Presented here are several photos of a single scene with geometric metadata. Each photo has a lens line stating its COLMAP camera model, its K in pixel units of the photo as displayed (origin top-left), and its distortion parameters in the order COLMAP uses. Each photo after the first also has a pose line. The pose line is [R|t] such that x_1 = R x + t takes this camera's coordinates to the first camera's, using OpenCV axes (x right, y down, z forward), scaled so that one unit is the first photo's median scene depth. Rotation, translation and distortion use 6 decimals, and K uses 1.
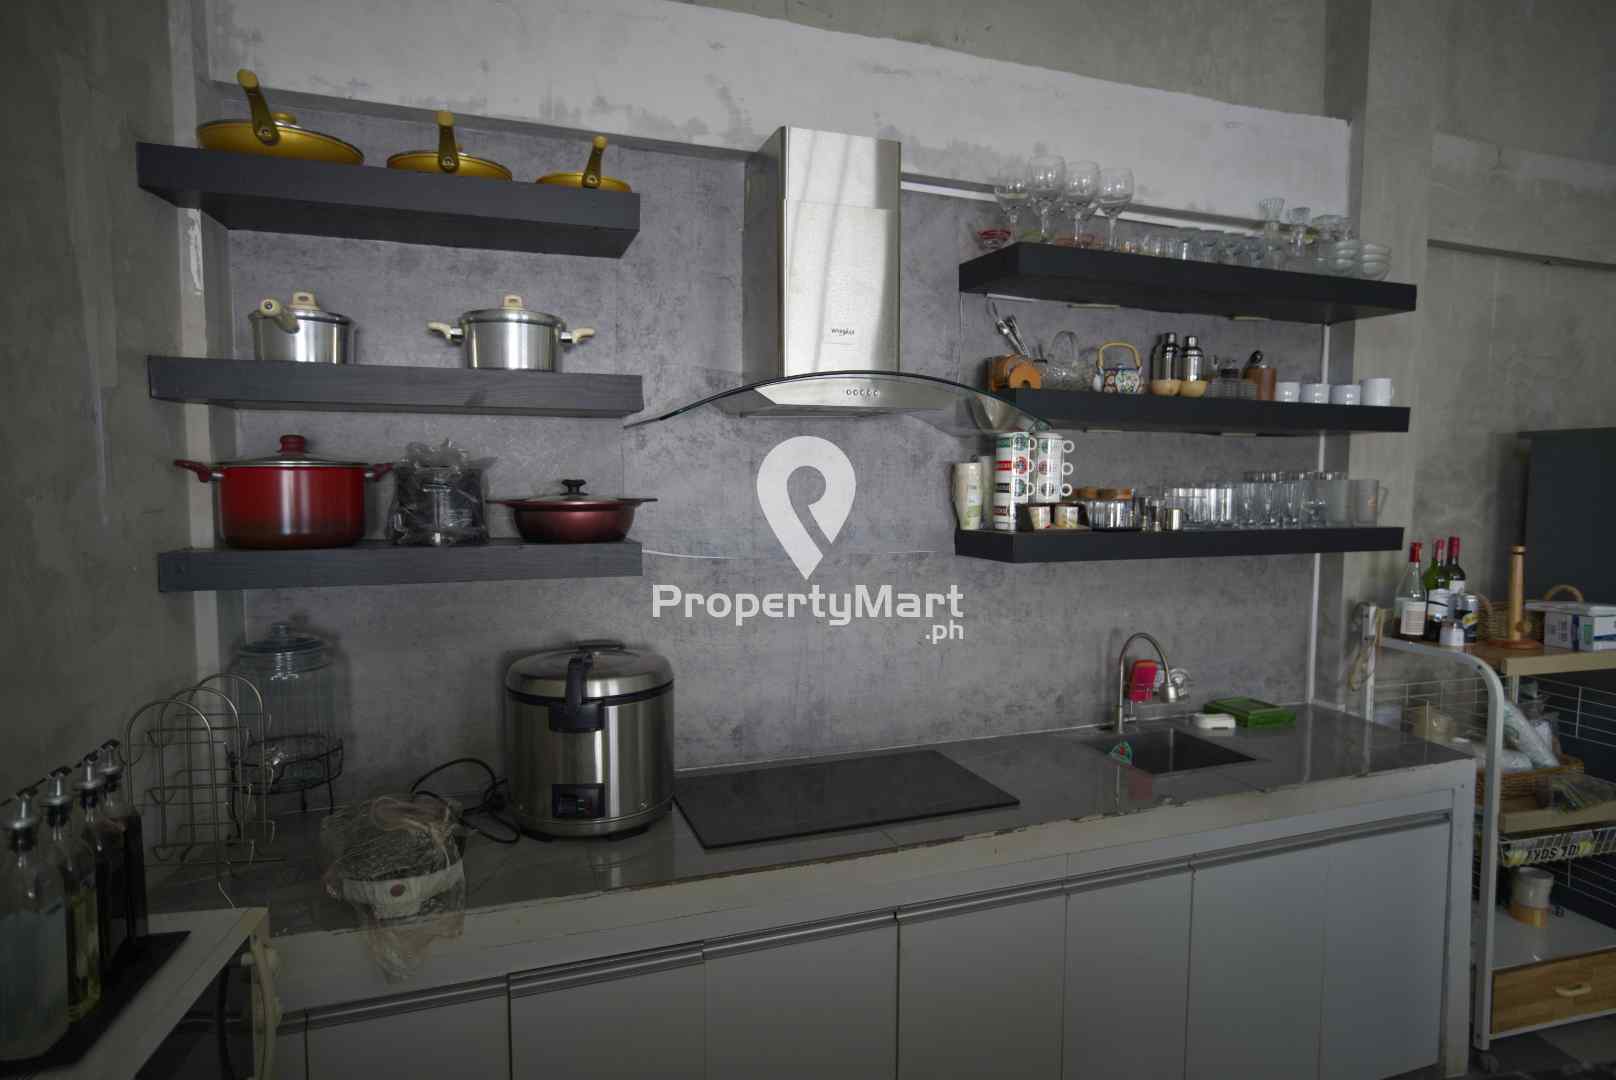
lens RADIAL K [[913.3, 0, 808.0], [0, 913.3, 540.0], [0, 0, 1]] dist [-0.040901, 0.032672]
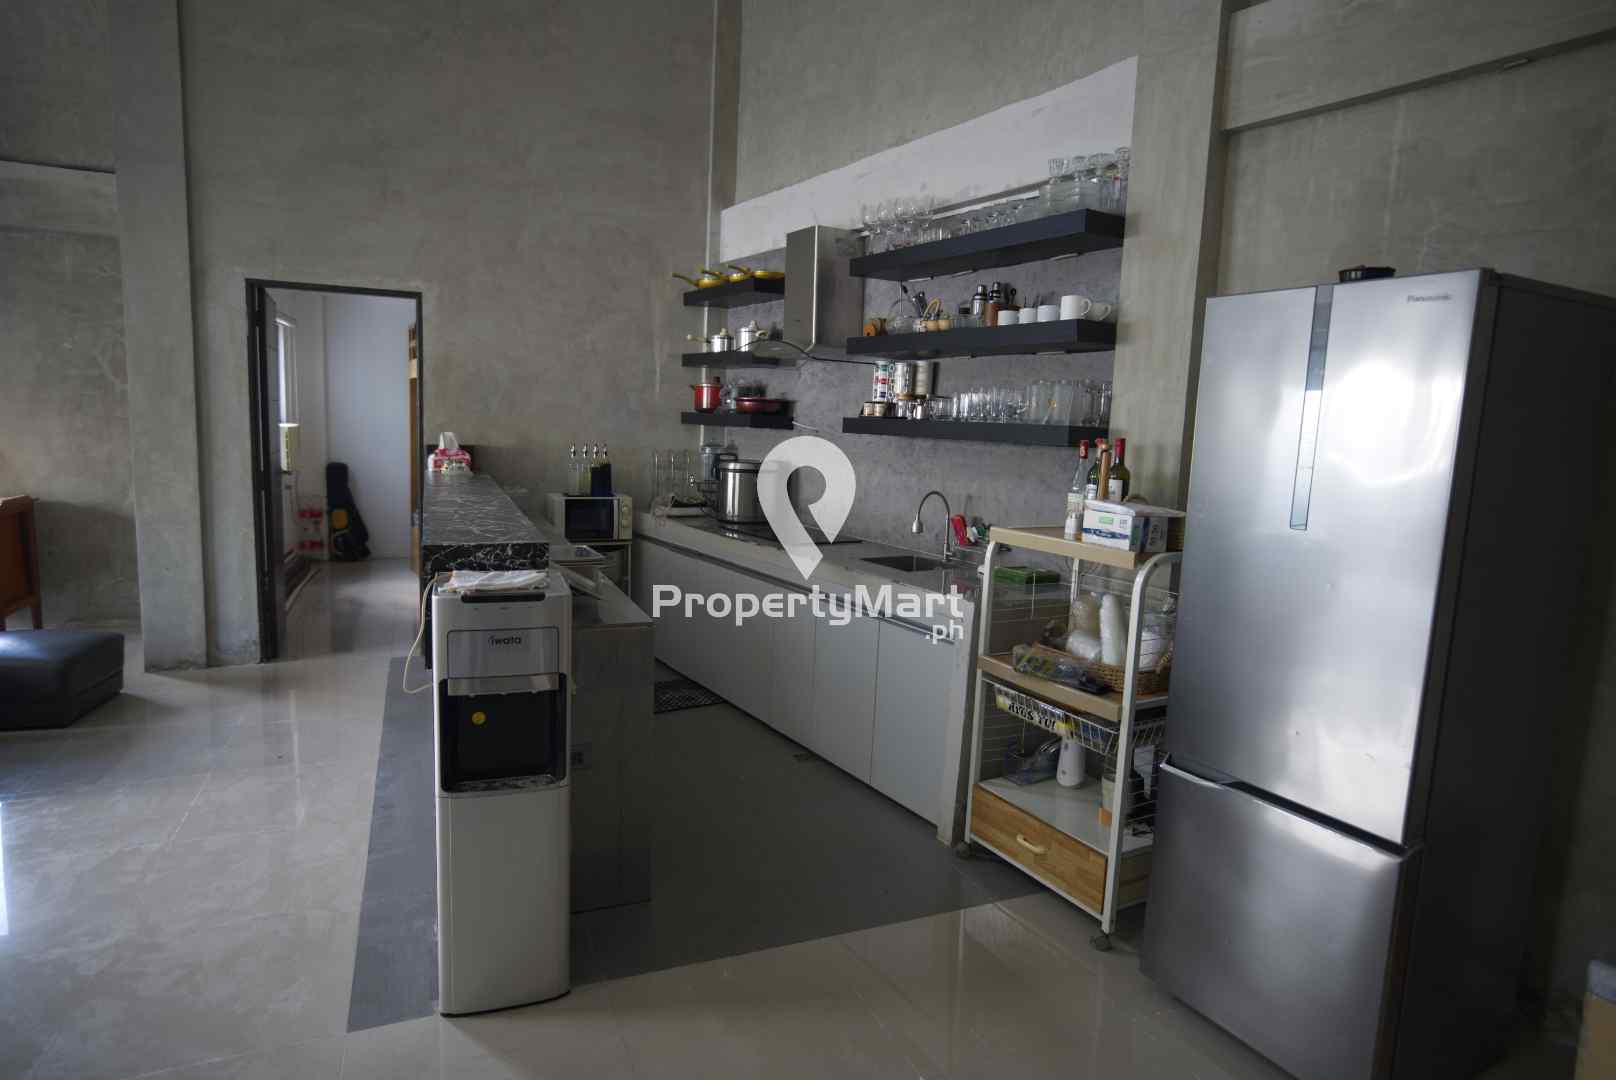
lens RADIAL K [[913.3, 0, 808.0], [0, 913.3, 540.0], [0, 0, 1]] dist [-0.040901, 0.032672]
pose [[0.221230, 0.130591, -0.966439, 1.813265], [-0.110835, 0.987940, 0.108125, 0.042885], [0.968903, 0.083195, 0.233035, 0.453016]]
